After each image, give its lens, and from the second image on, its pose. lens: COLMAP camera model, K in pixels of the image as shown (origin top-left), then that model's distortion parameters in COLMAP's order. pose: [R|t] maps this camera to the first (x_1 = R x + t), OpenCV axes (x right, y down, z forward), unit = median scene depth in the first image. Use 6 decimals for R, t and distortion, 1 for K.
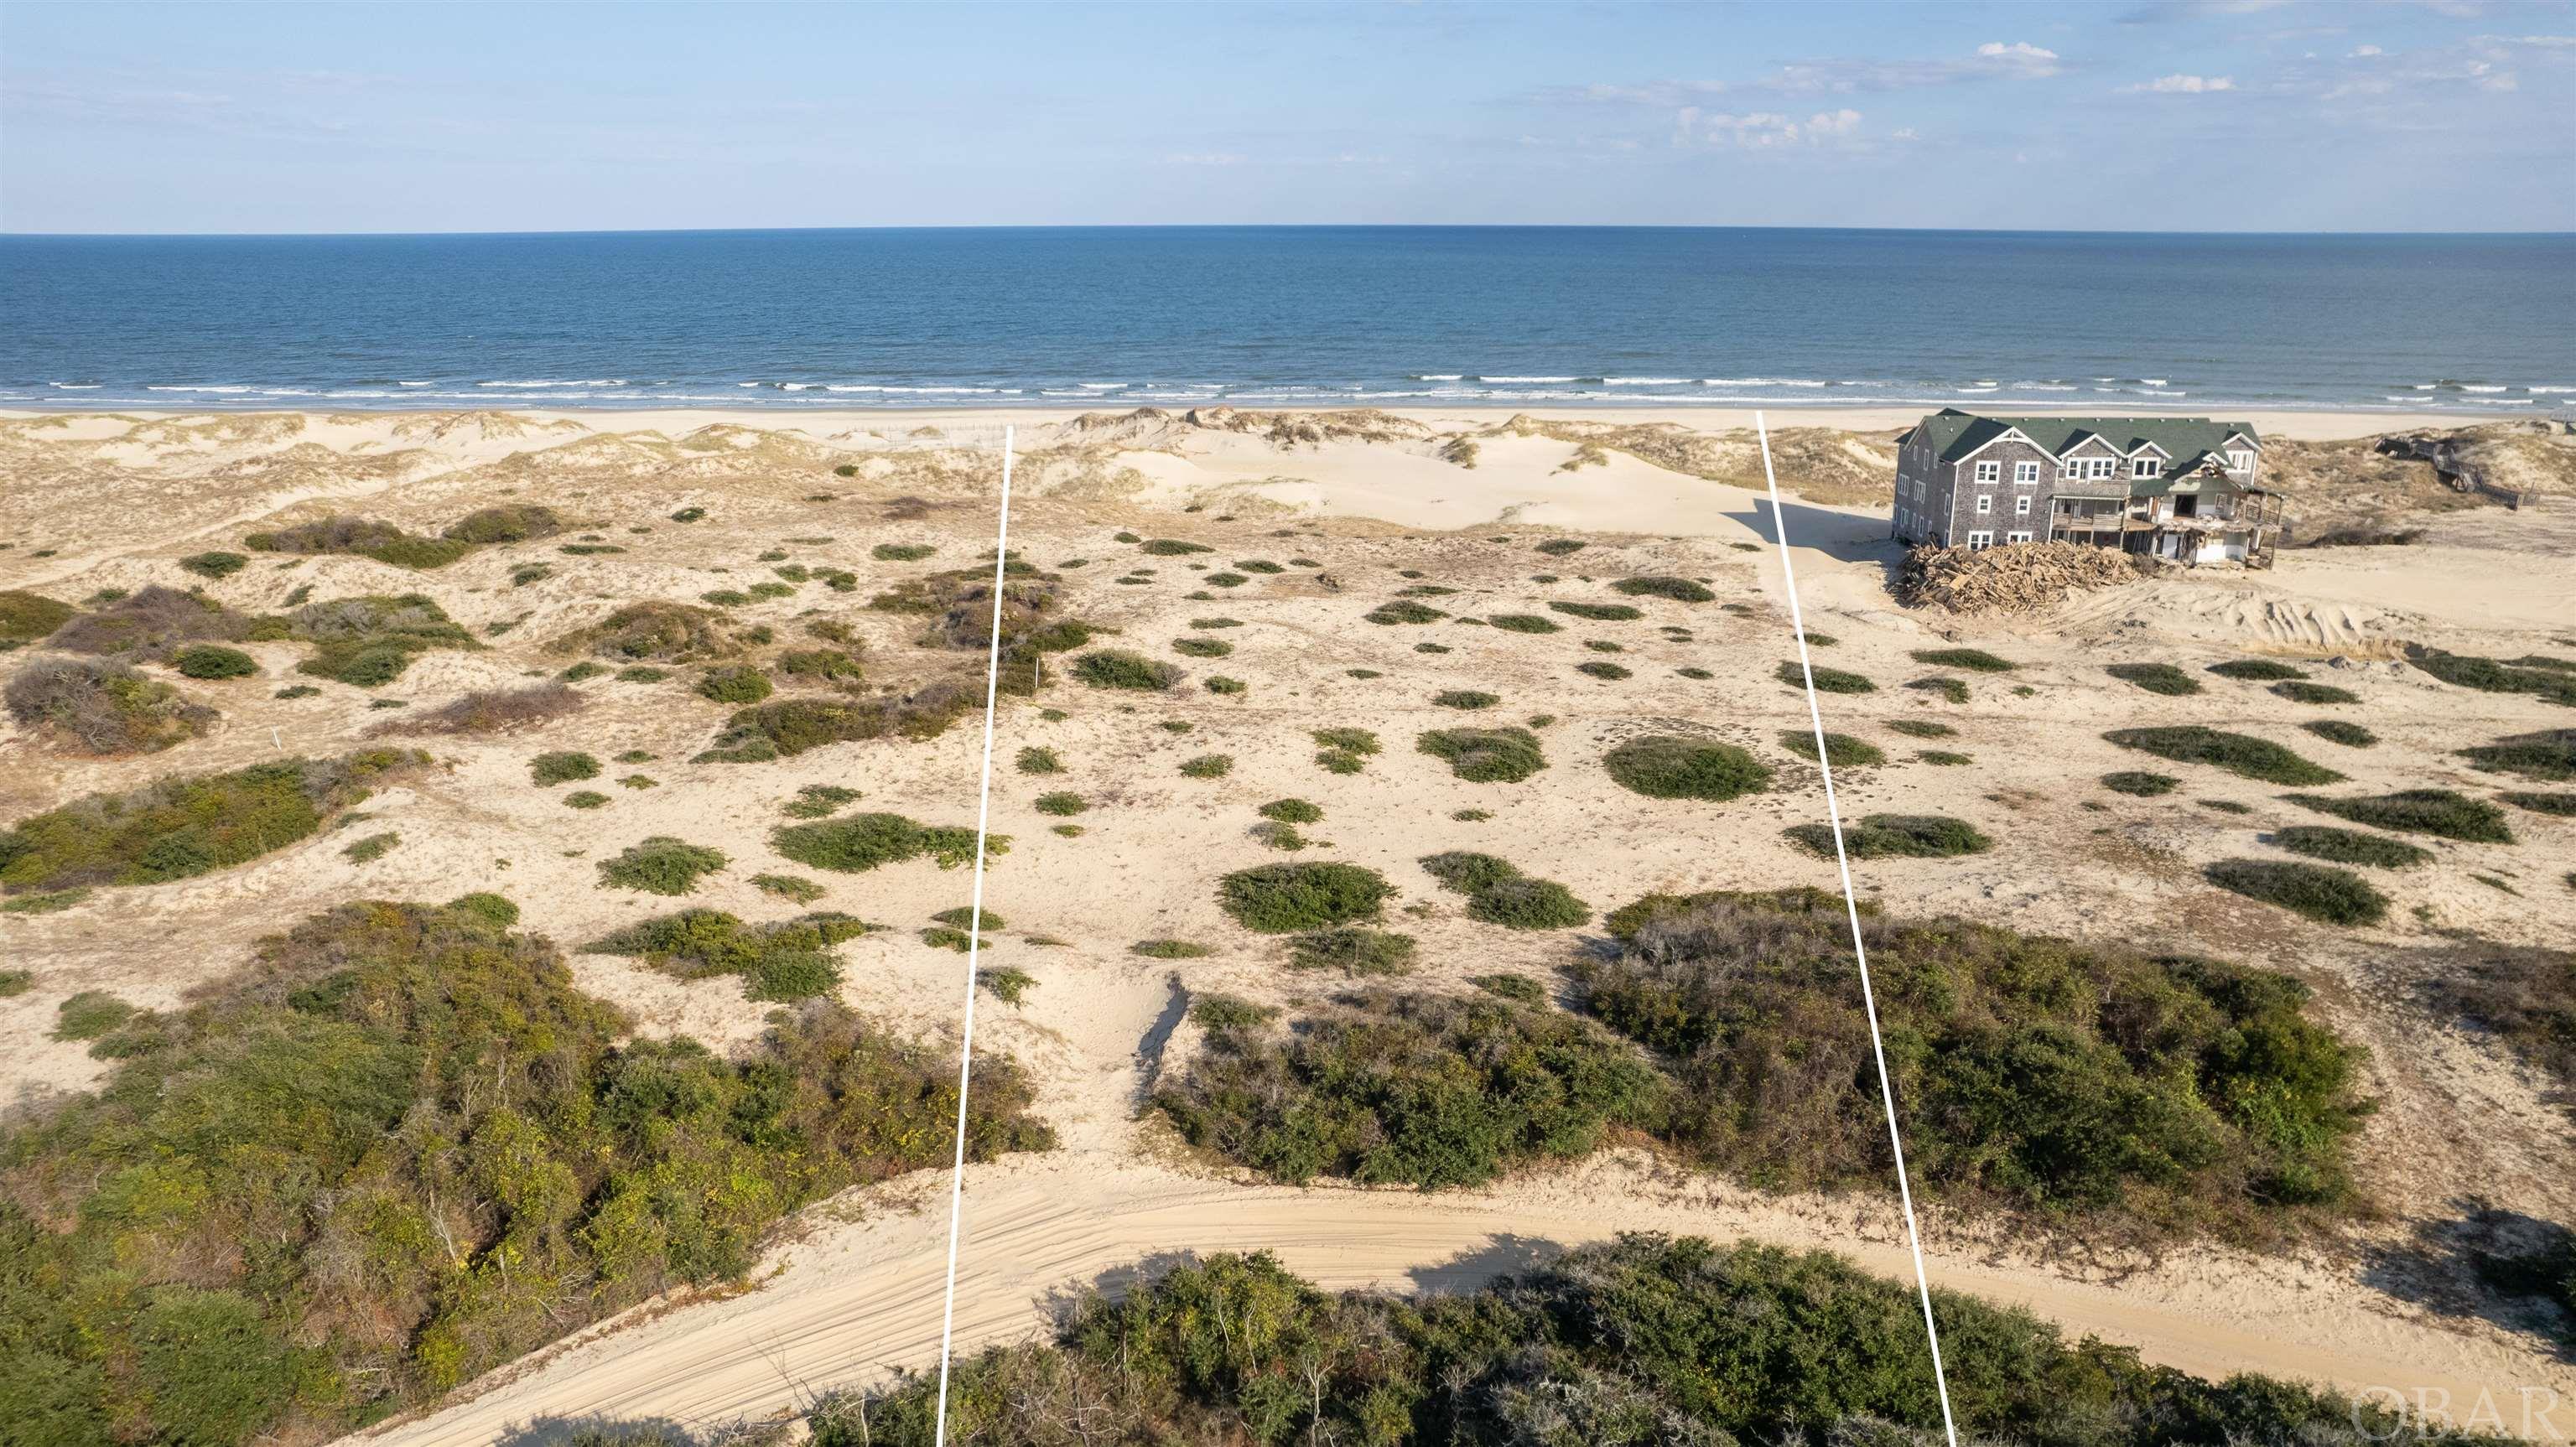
lens RADIAL K [[1657.8, 0, 1269.0], [0, 1657.8, 730.0], [0, 0, 1]] dist [-0.074004, 0.072074]
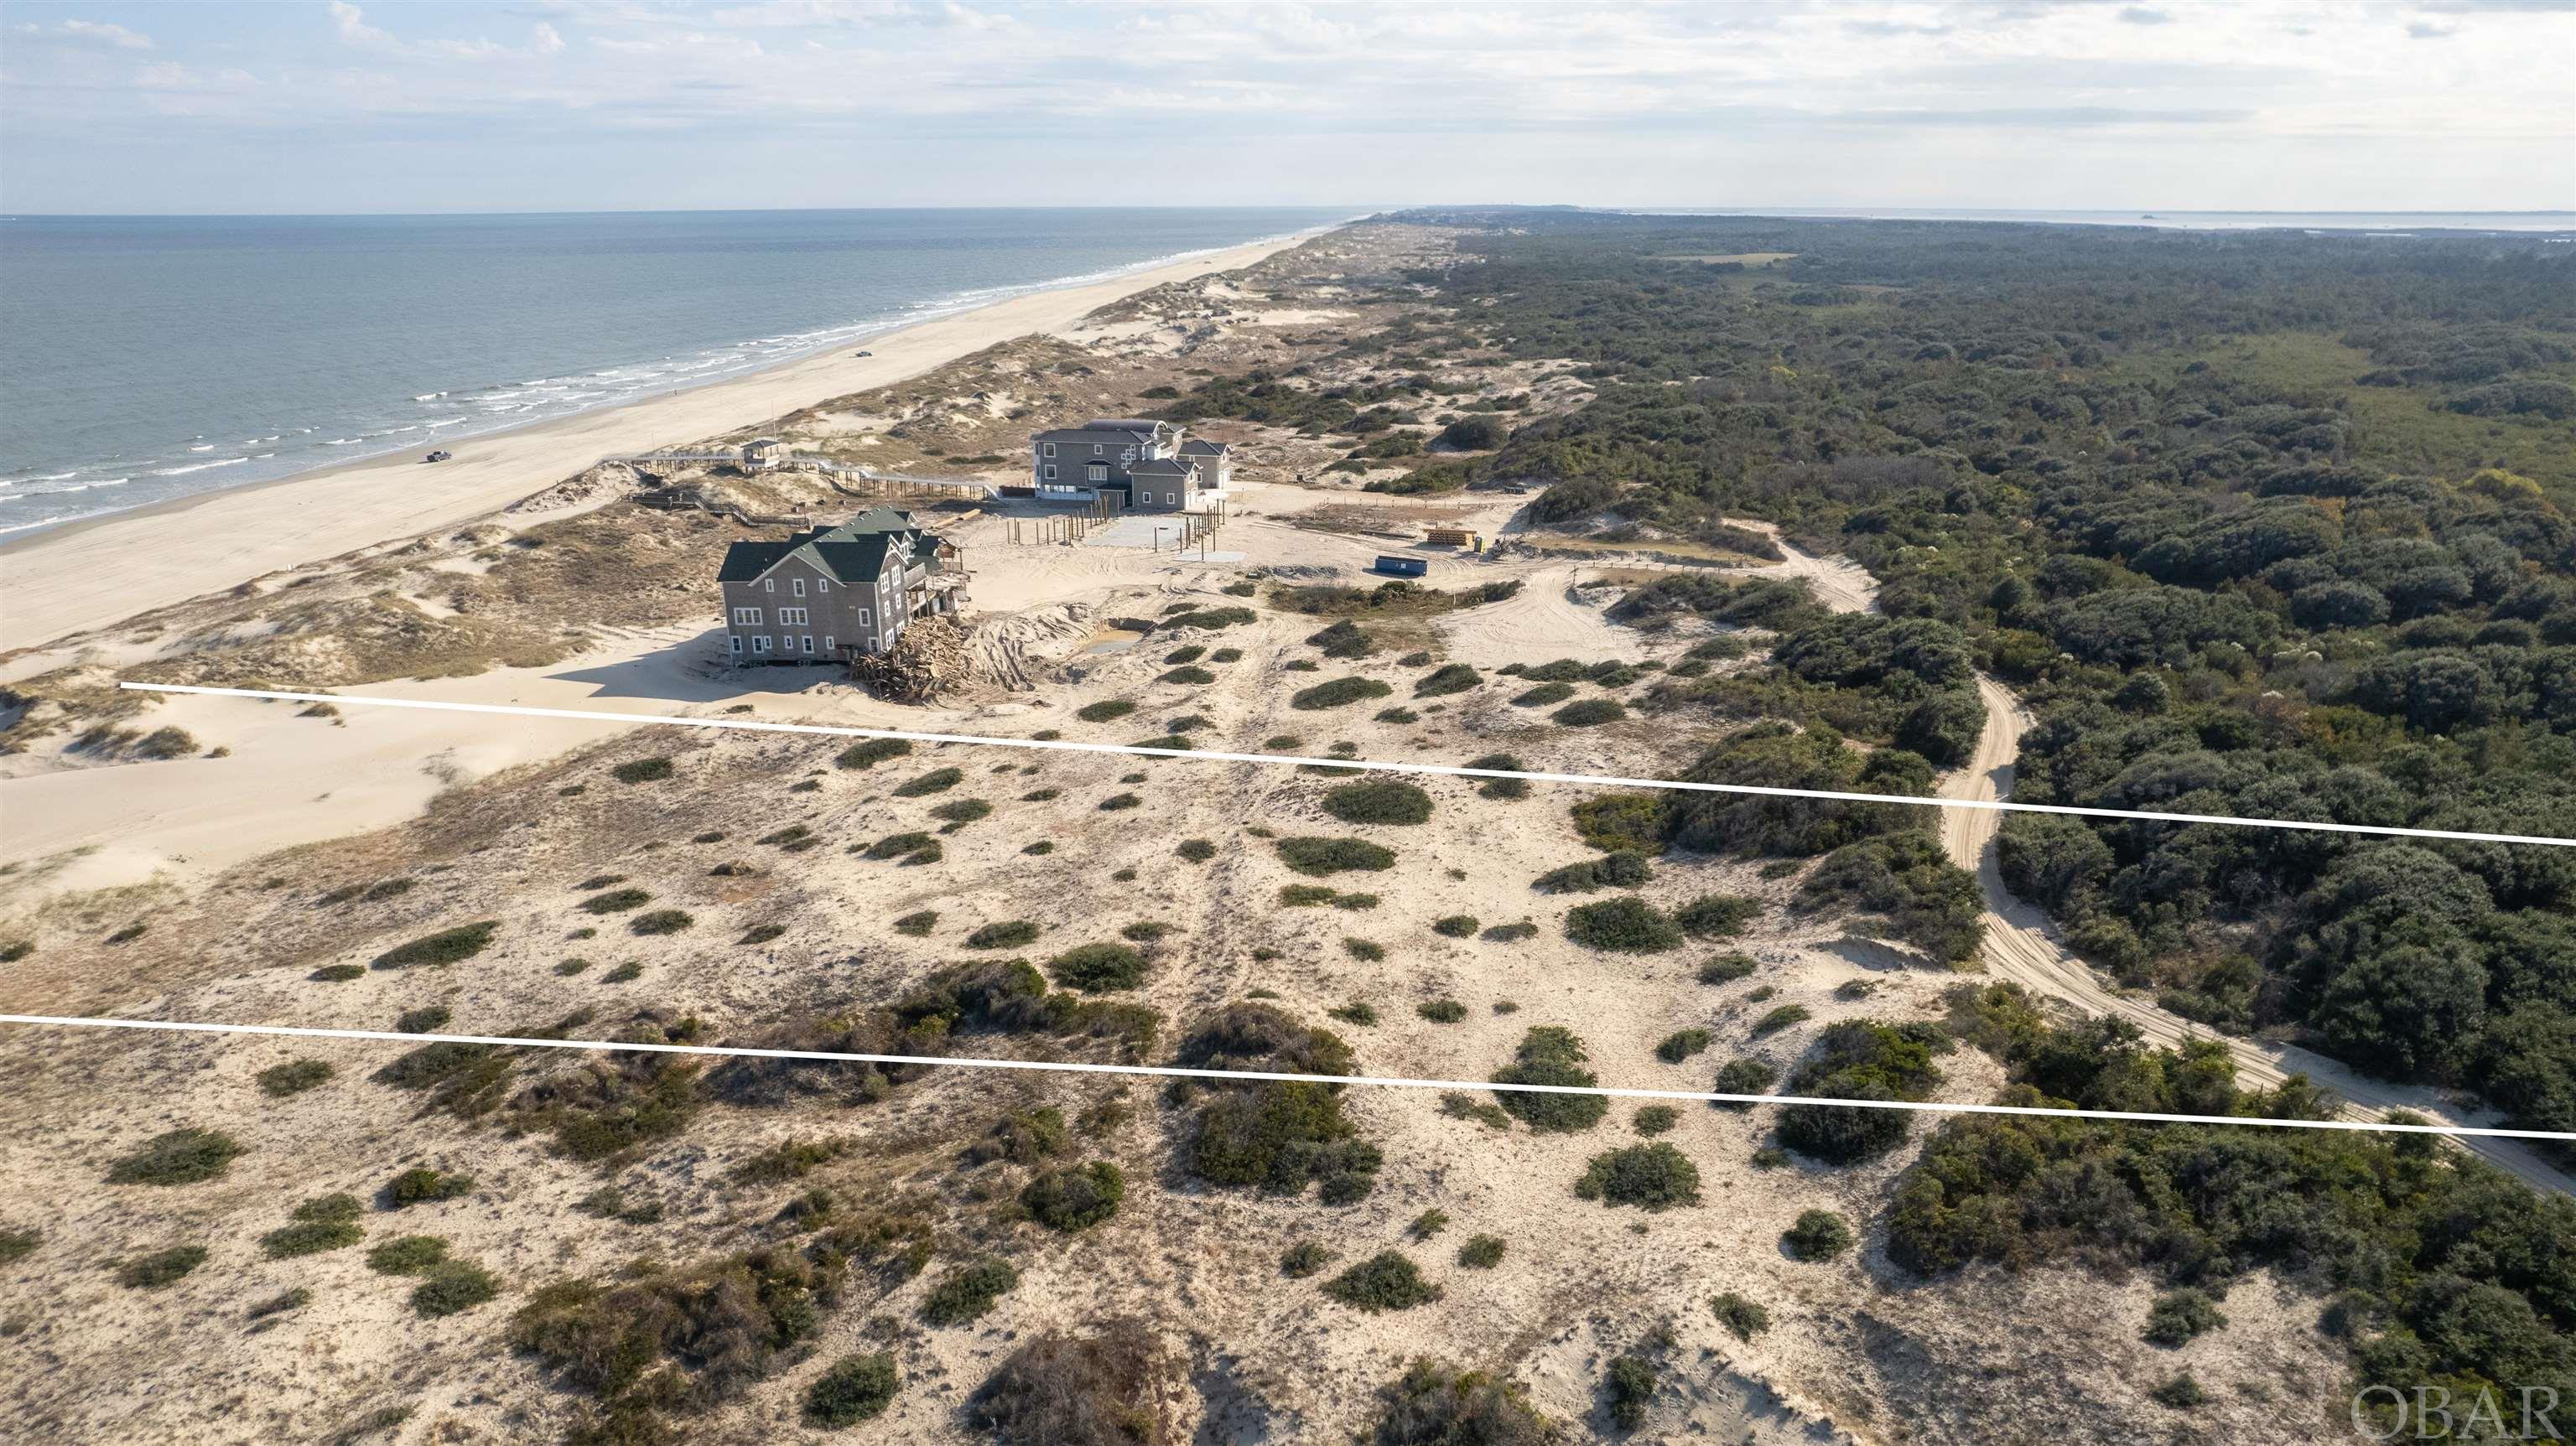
lens RADIAL K [[1671.1, 0, 1288.0], [0, 1671.1, 723.0], [0, 0, 1]] dist [-0.076982, 0.070107]
pose [[0.056242, -0.299382, 0.952474, -1.045230], [0.296113, 0.916064, 0.270453, -0.430042], [-0.953496, 0.266829, 0.140172, 0.799820]]
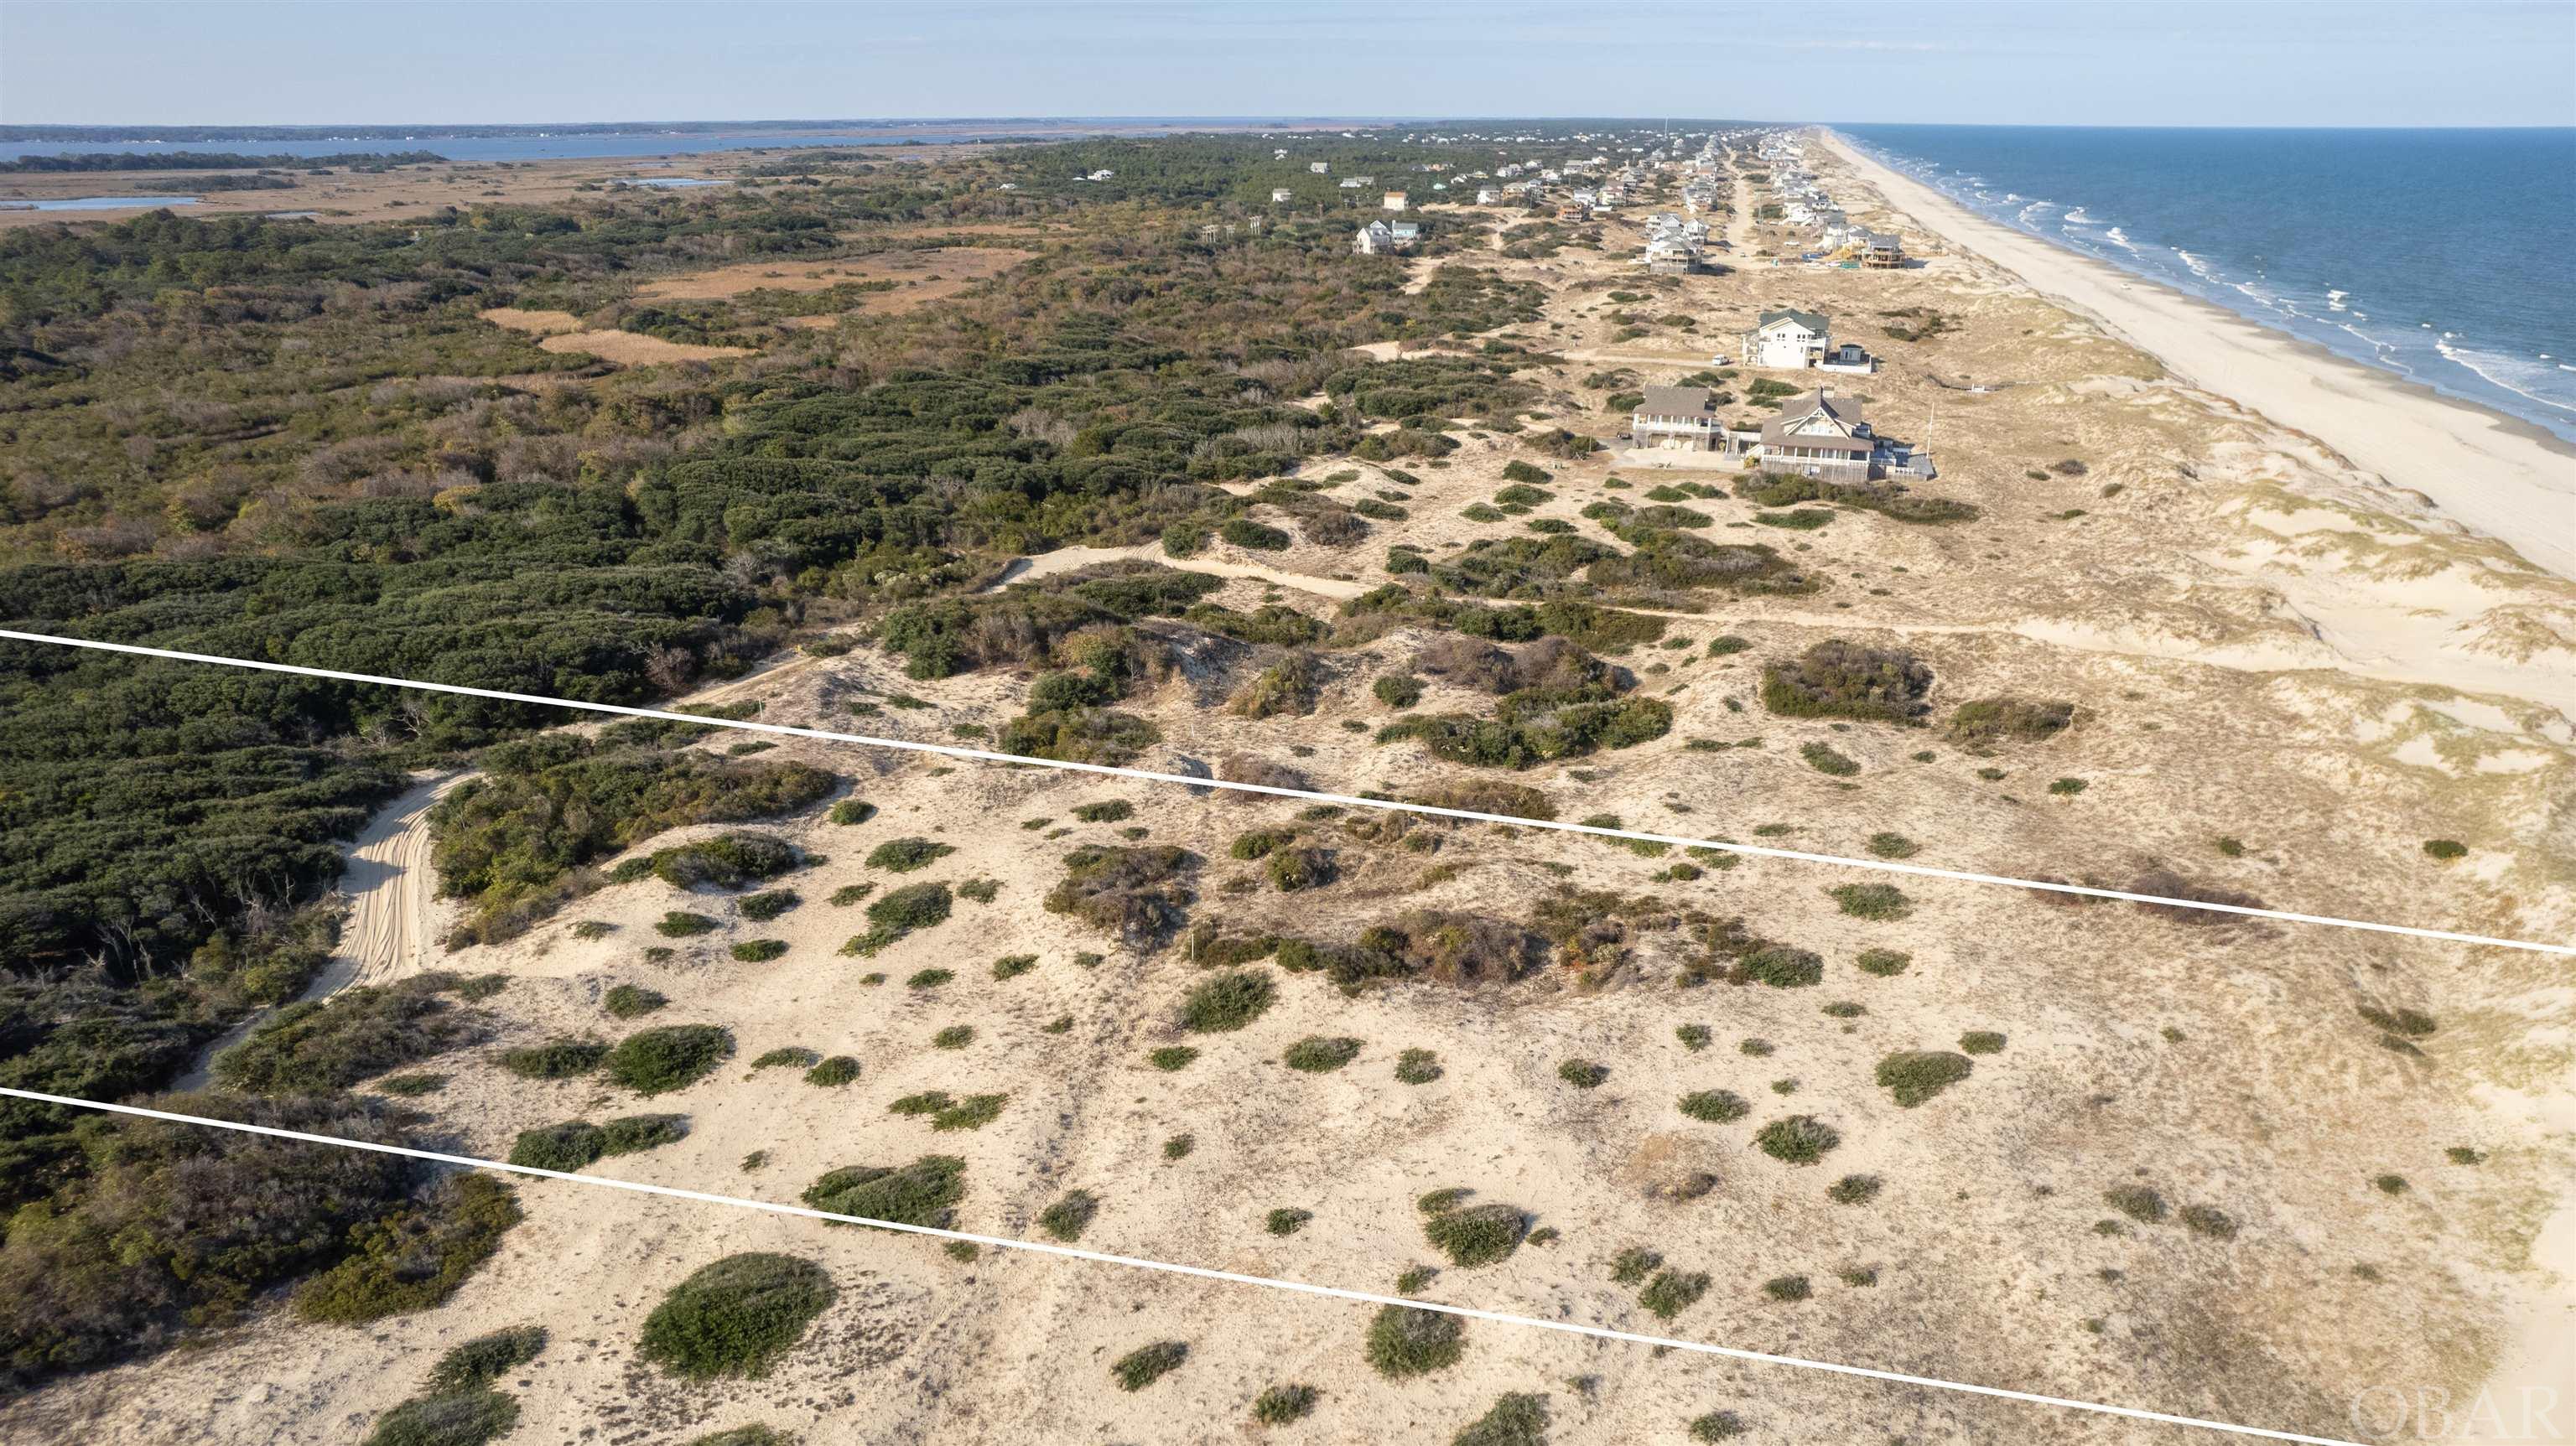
lens RADIAL K [[1671.1, 0, 1288.0], [0, 1671.1, 723.0], [0, 0, 1]] dist [-0.076982, 0.070107]
pose [[-0.190021, 0.343191, -0.919843, 0.843006], [-0.291108, 0.875085, 0.386629, -0.635575], [0.937629, 0.341241, -0.066378, 1.149710]]
